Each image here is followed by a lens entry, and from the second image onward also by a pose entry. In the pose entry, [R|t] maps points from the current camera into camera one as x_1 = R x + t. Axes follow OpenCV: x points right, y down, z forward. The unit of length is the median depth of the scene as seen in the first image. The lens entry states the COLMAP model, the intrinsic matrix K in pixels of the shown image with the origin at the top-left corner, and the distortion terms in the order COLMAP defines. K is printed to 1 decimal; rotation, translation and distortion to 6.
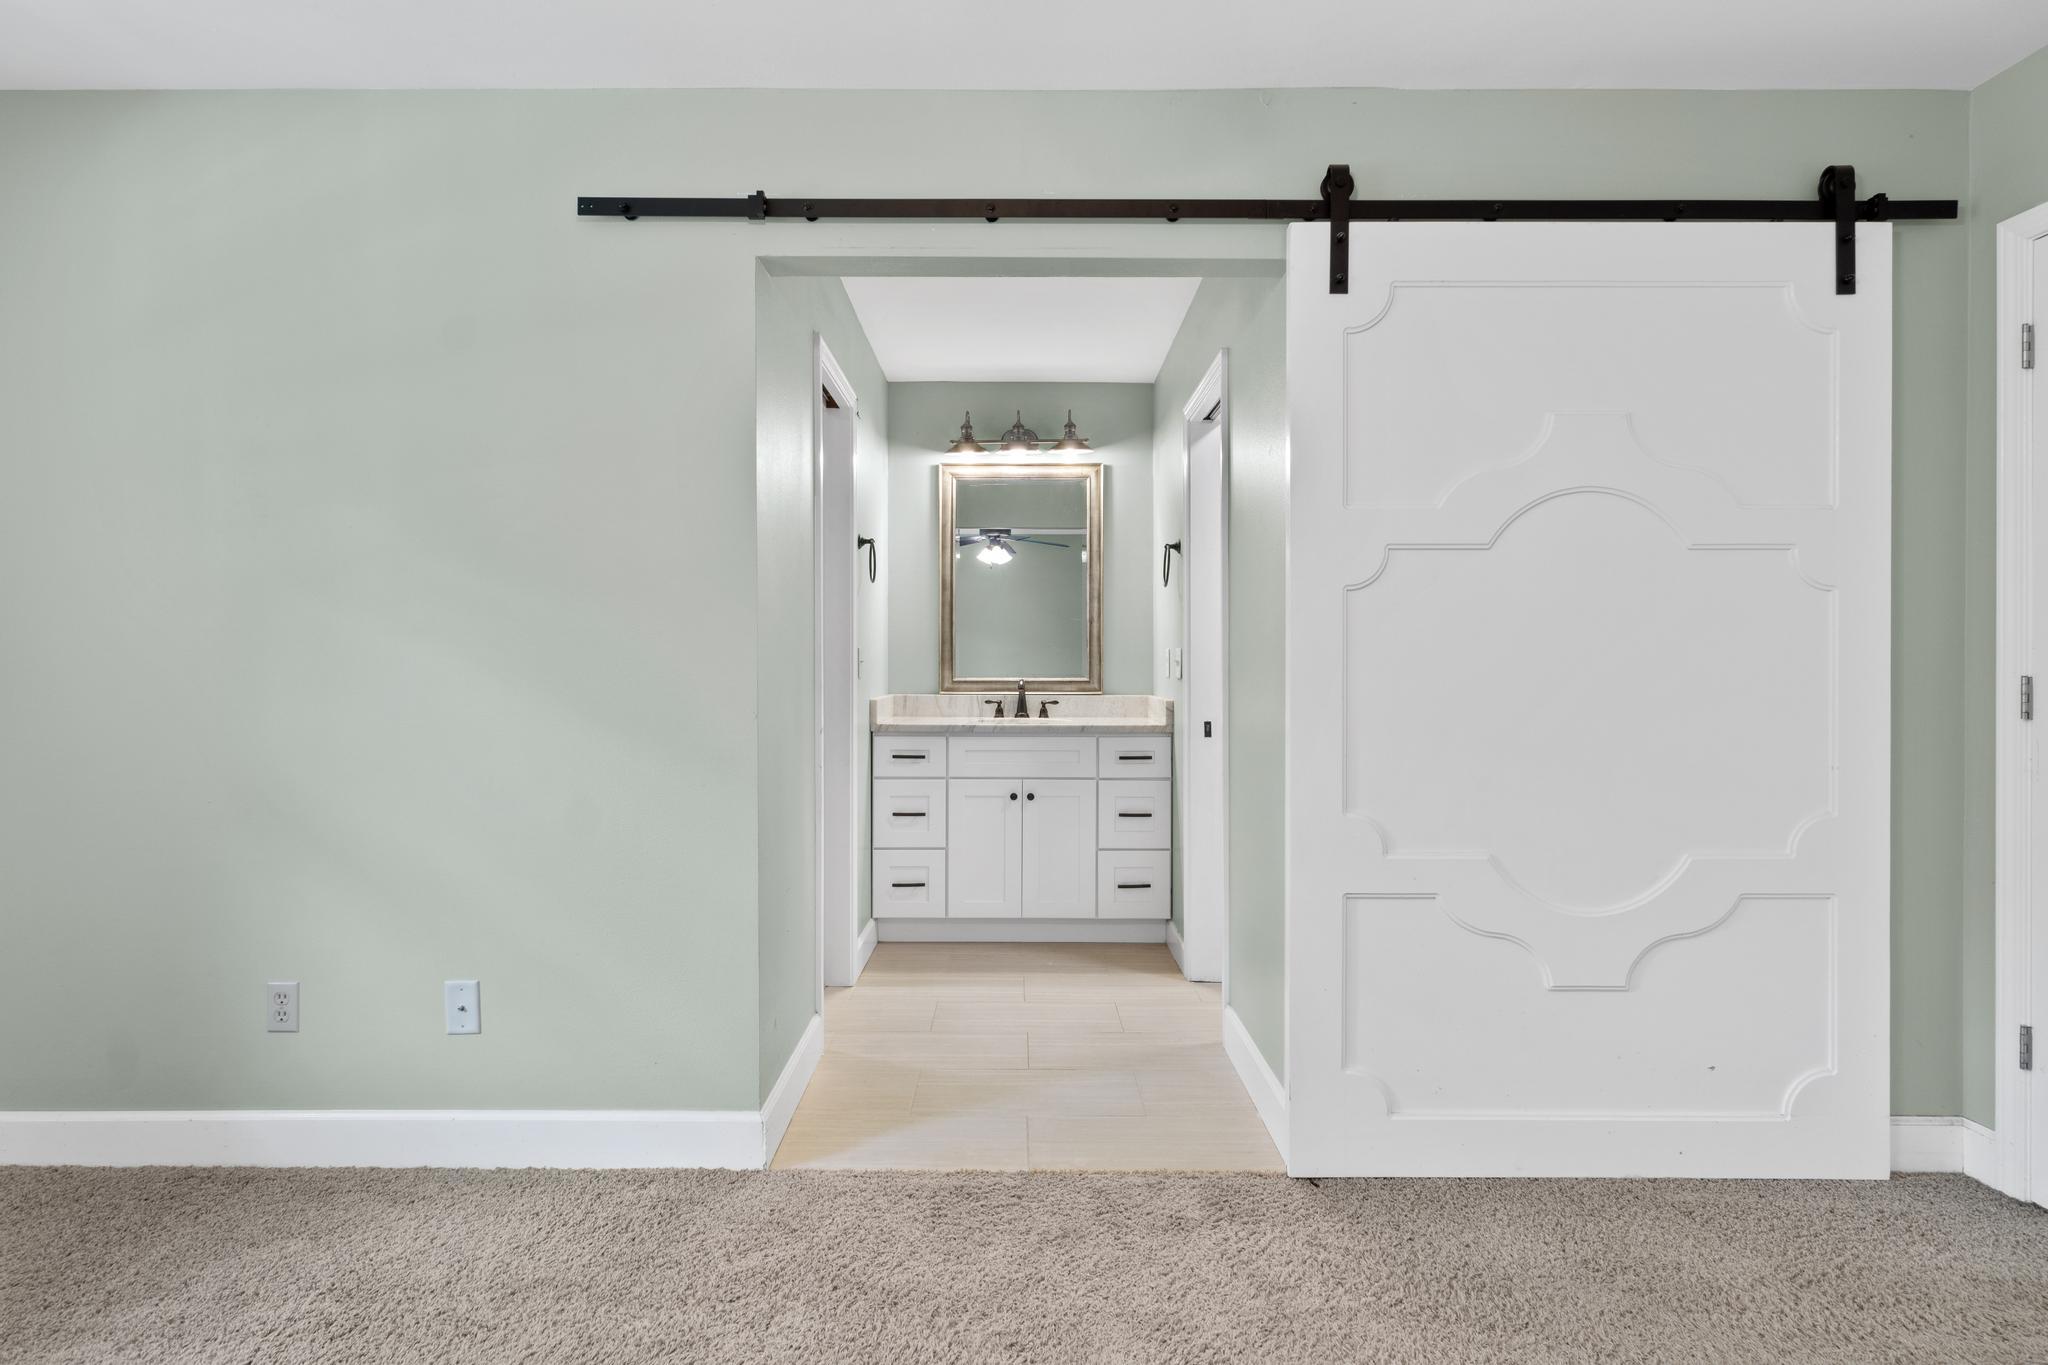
lens RADIAL K [[1053.1, 0, 1016.8], [0, 1053.1, 667.1], [0, 0, 1]] dist [-0.002637, 0.000110]
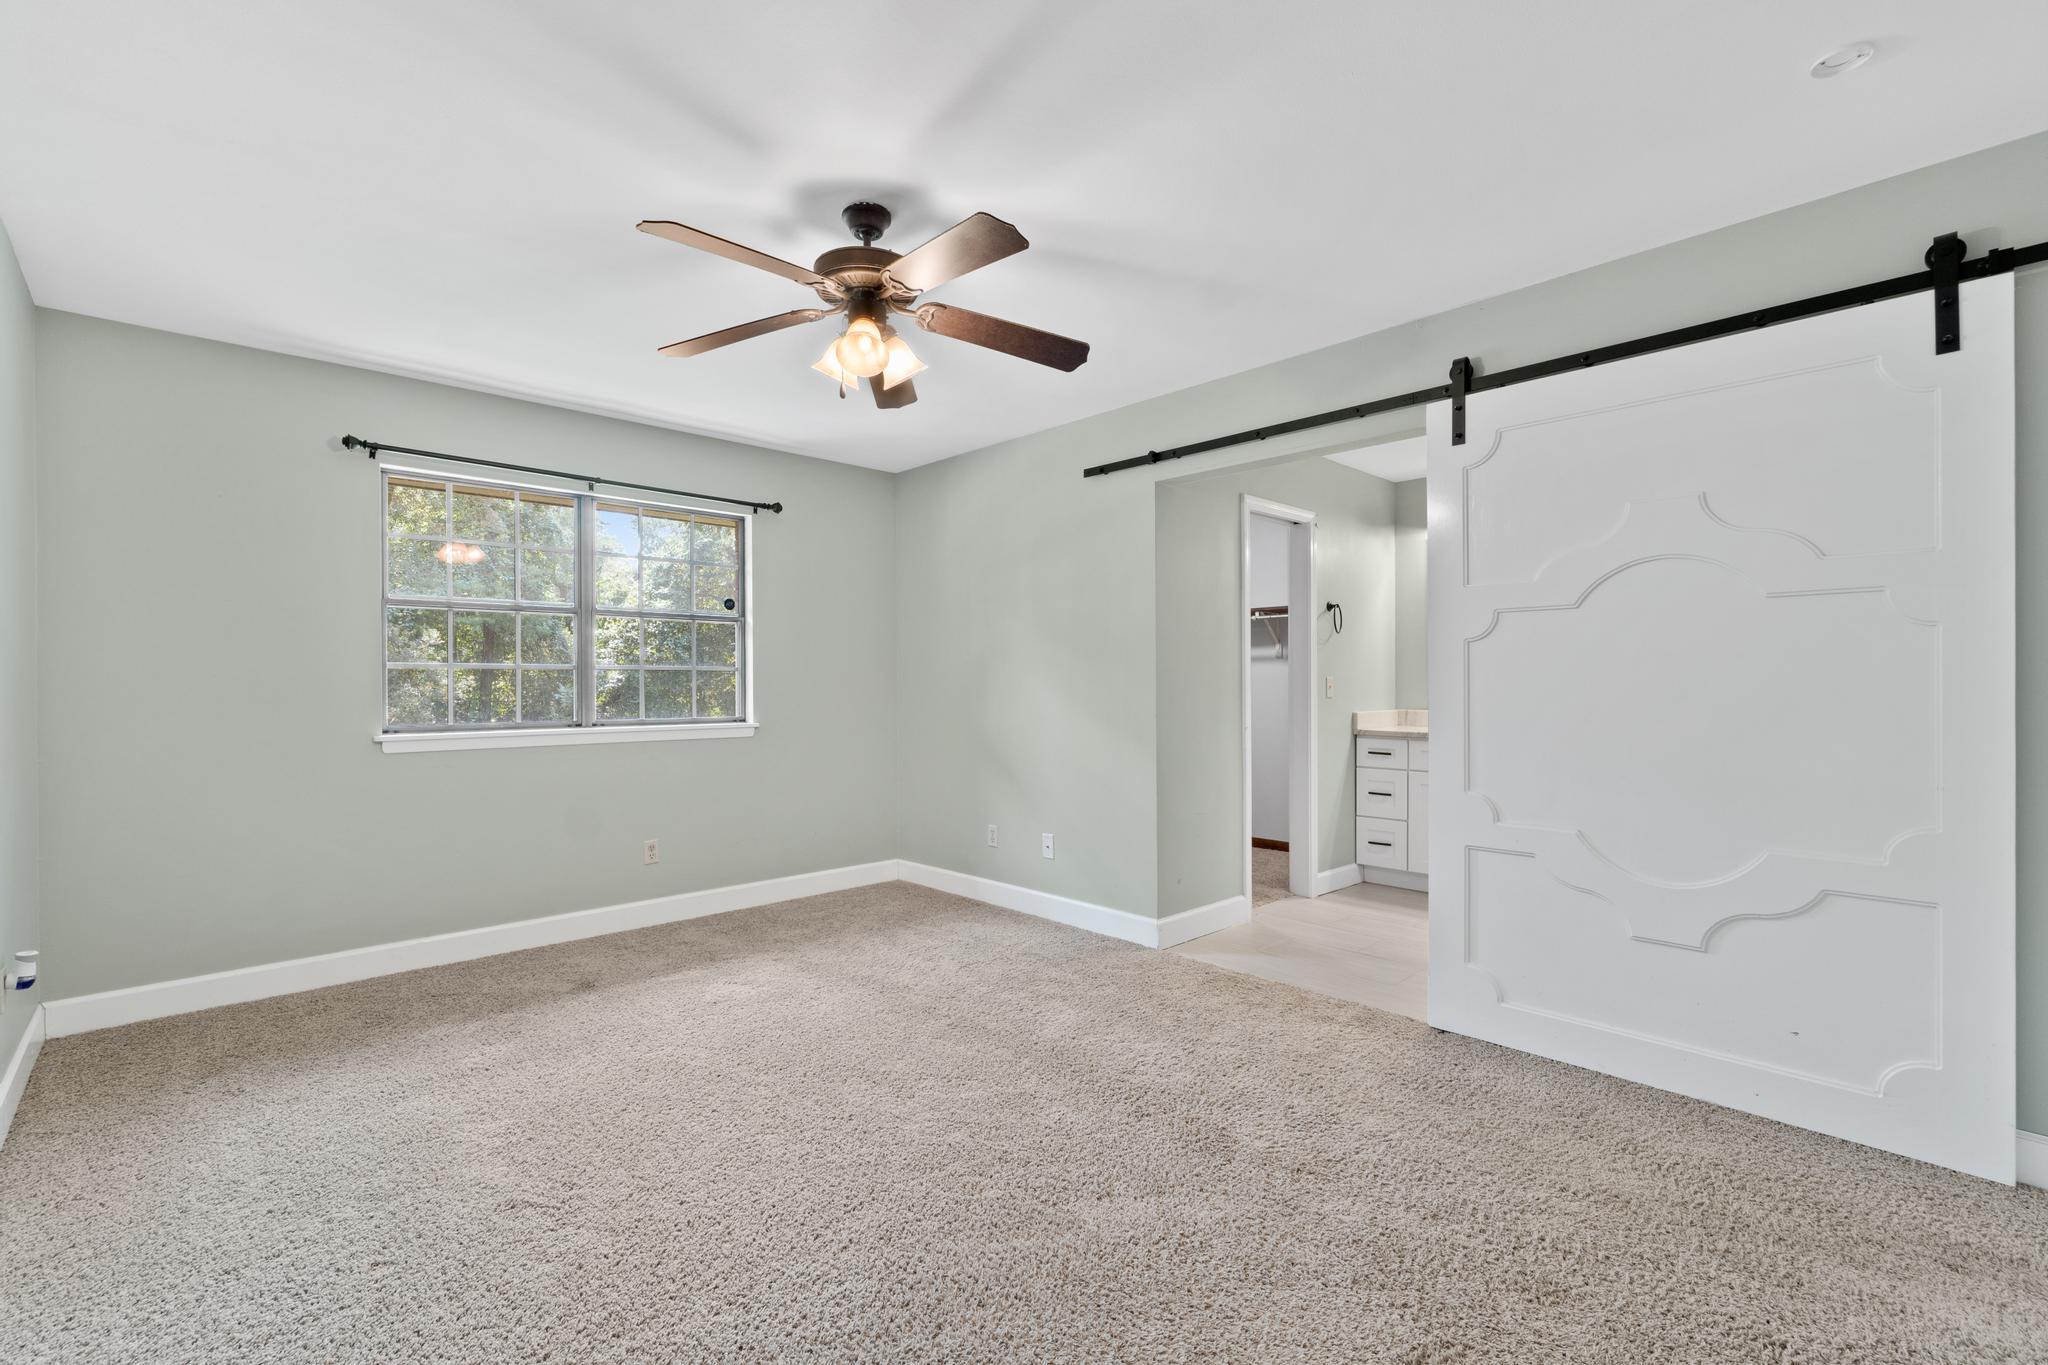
lens RADIAL K [[883.7, 0, 1014.0], [0, 883.7, 682.5], [0, 0, 1]] dist [-0.003585, 0.000948]
pose [[0.687375, -0.003986, -0.726291, 0.778914], [0.001365, 0.999990, -0.004197, -0.011007], [0.726301, 0.001893, 0.687374, -0.323981]]
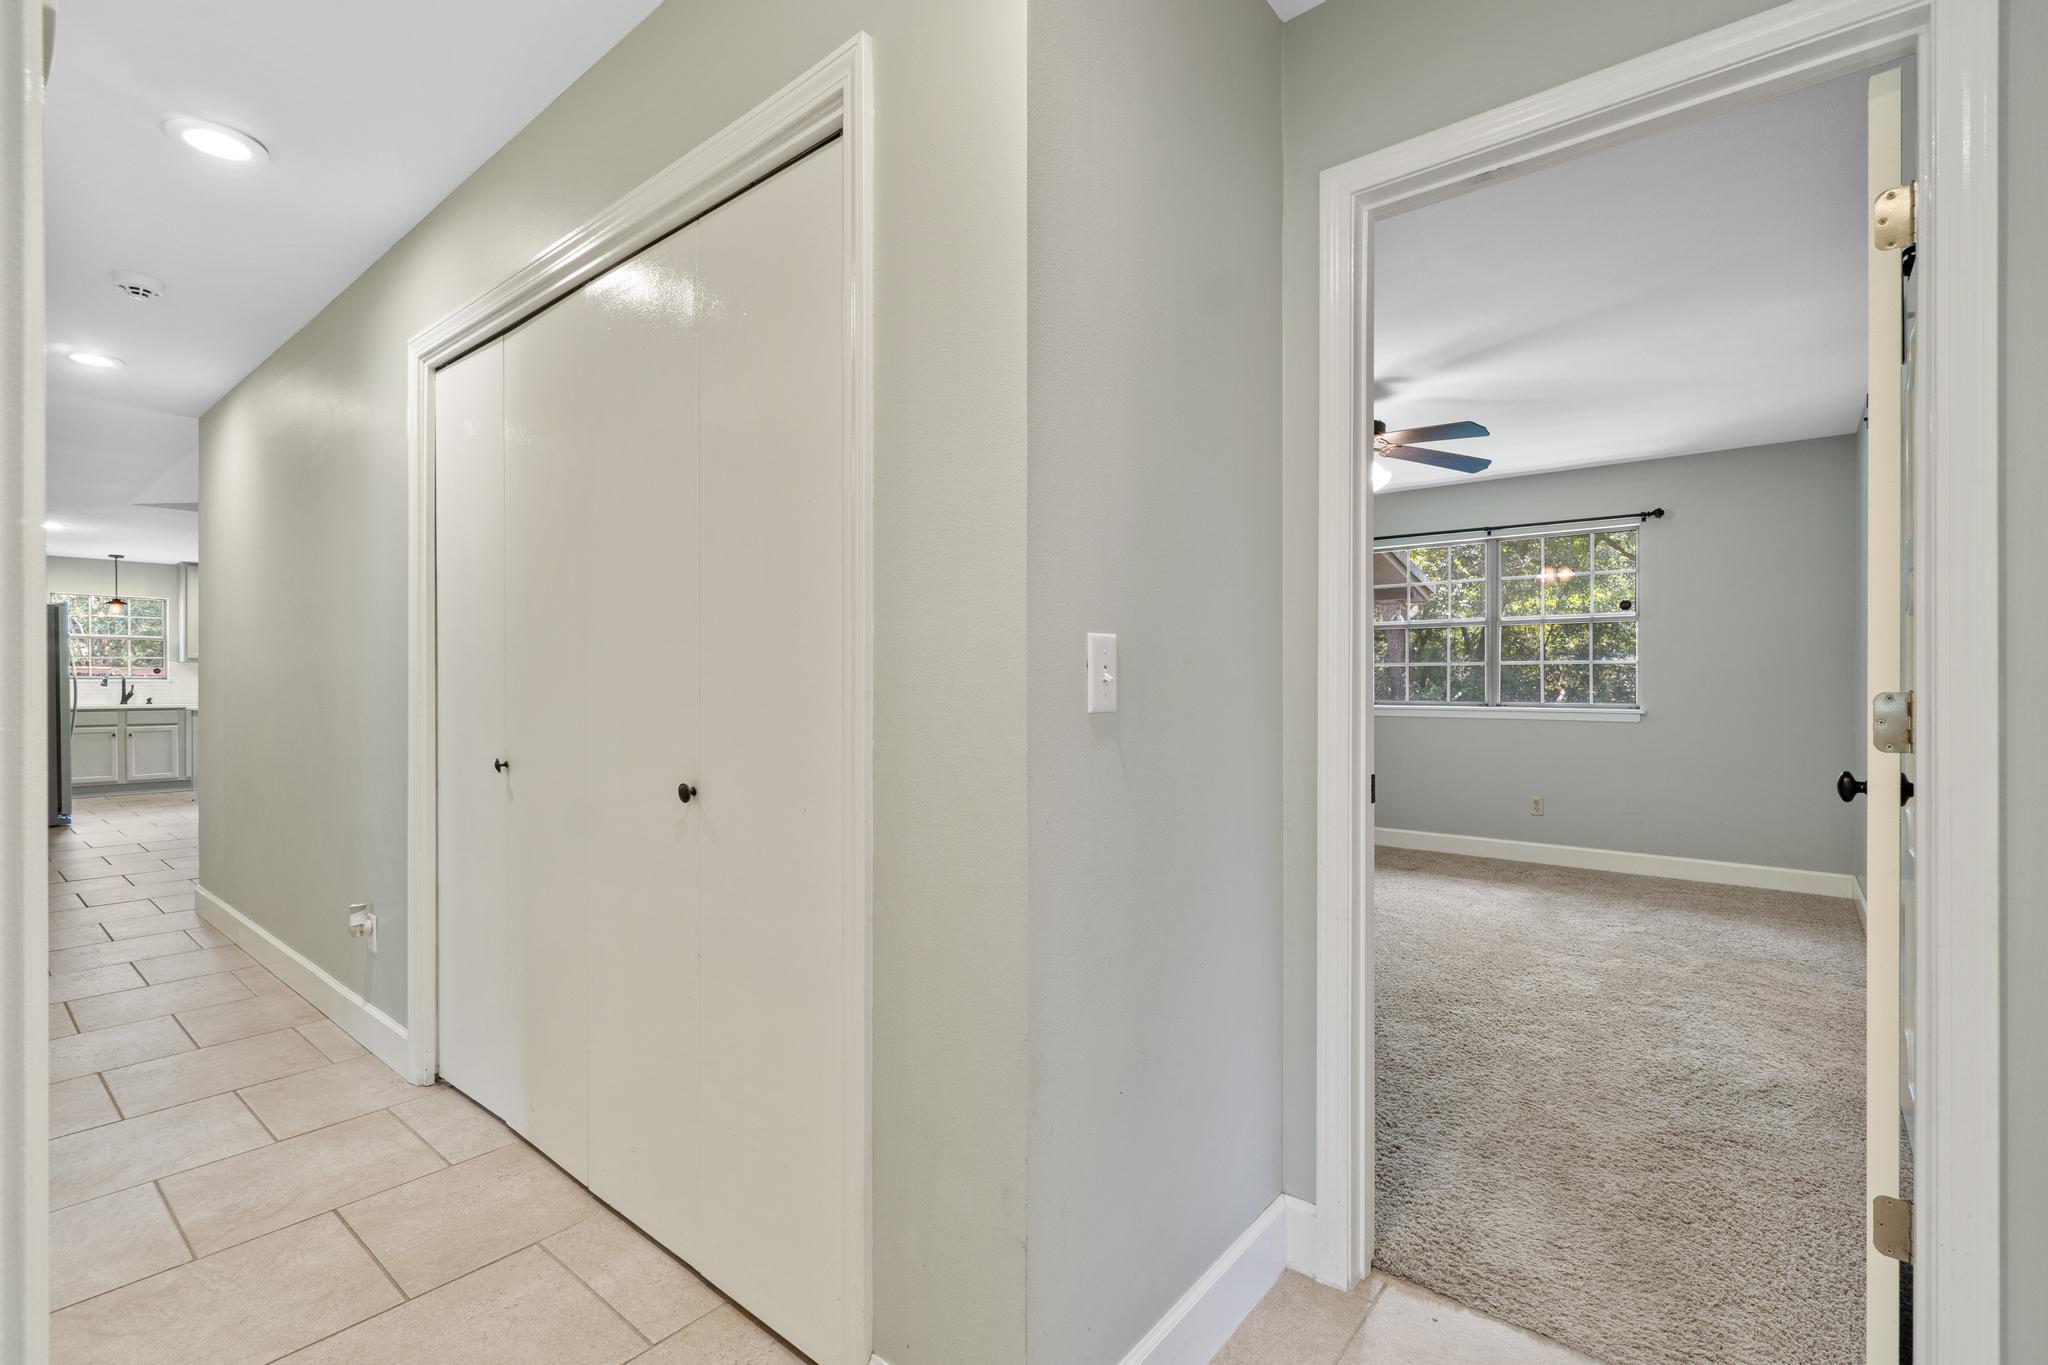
lens RADIAL K [[928.1, 0, 1023.8], [0, 928.1, 681.5], [0, 0, 1]] dist [0.013129, 0.000247]
pose [[-0.627308, 0.000447, -0.778771, 1.734544], [-0.001193, 0.999998, 0.001534, -0.002906], [0.778770, 0.001891, -0.627306, 0.891242]]
